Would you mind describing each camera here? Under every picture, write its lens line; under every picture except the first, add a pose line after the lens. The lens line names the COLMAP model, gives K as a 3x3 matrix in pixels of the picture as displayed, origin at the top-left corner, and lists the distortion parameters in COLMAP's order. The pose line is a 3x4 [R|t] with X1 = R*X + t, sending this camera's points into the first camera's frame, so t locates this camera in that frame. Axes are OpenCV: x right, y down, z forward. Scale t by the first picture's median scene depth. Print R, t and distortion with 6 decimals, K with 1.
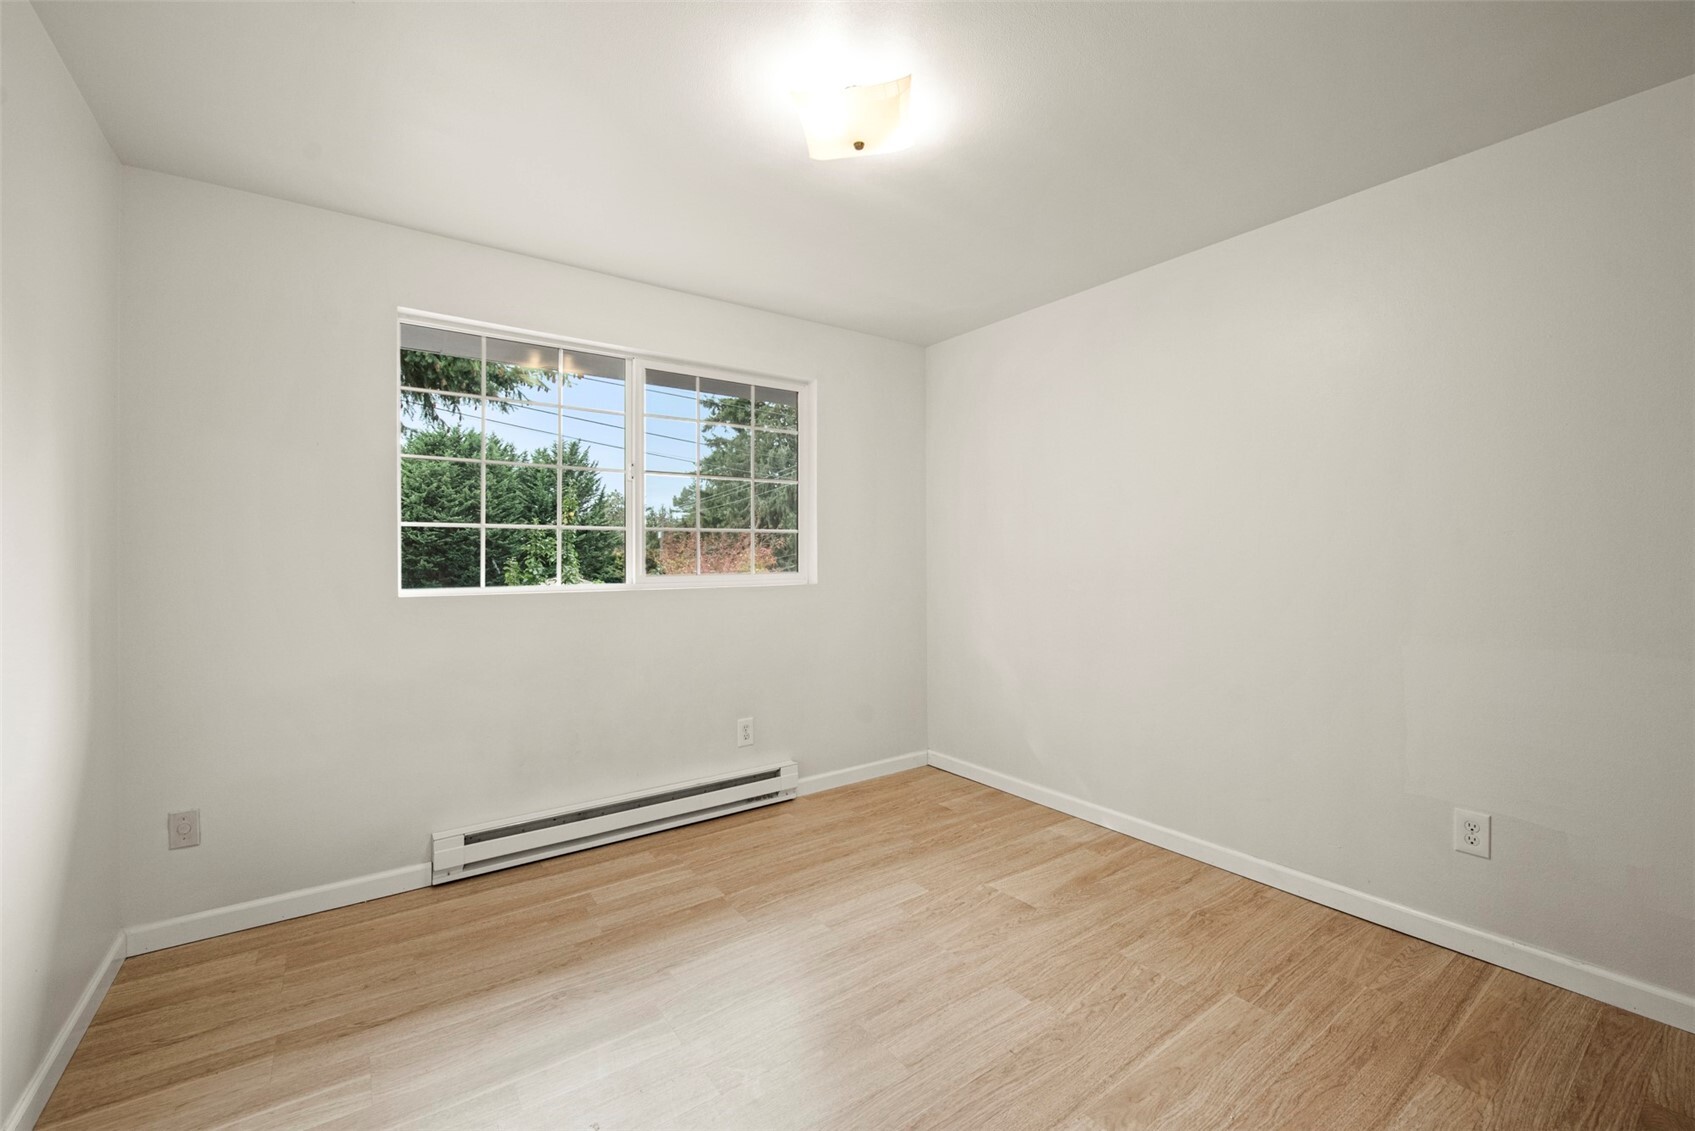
lens RADIAL K [[685.0, 0, 843.7], [0, 685.0, 566.6], [0, 0, 1]] dist [0.001575, 0.000119]
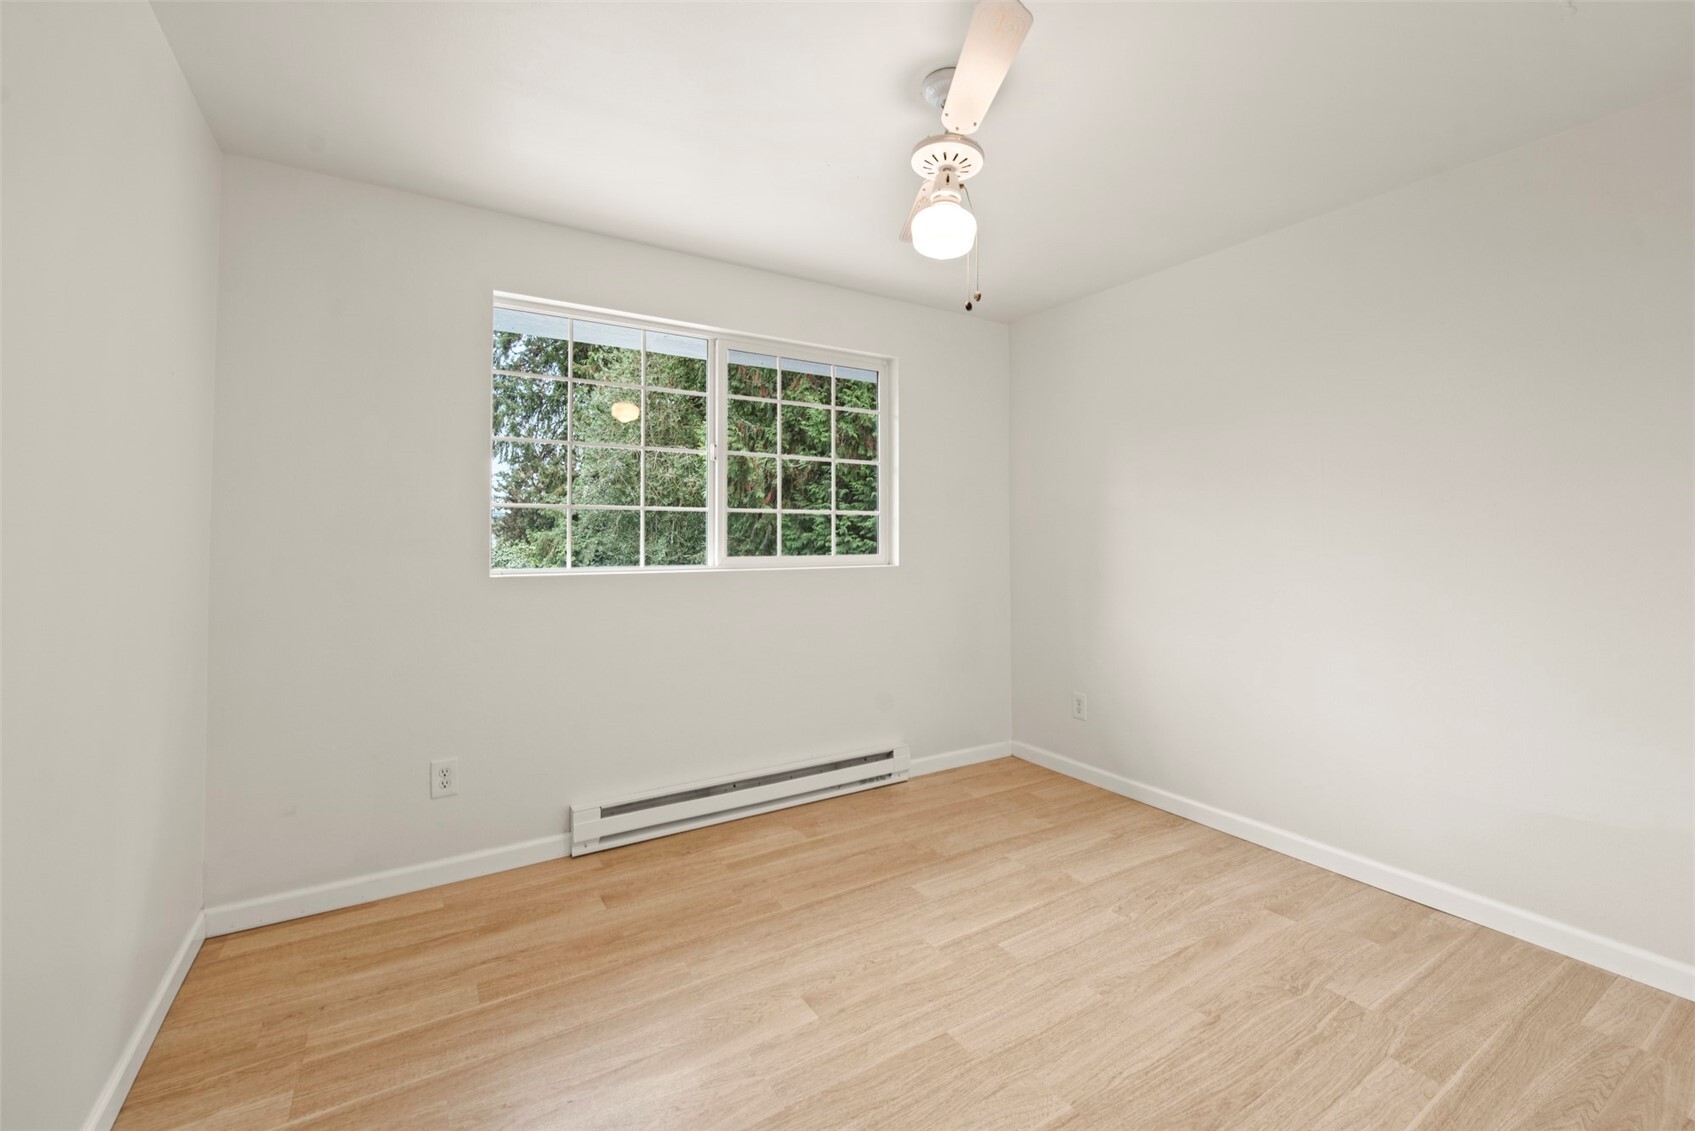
lens RADIAL K [[729.3, 0, 857.5], [0, 729.3, 529.9], [0, 0, 1]] dist [0.002388, 0.000069]
pose [[0.999574, 0.004929, -0.028772, -0.118728], [-0.005725, 0.999601, -0.027670, 0.002255], [0.028625, 0.027823, 0.999203, -0.081354]]
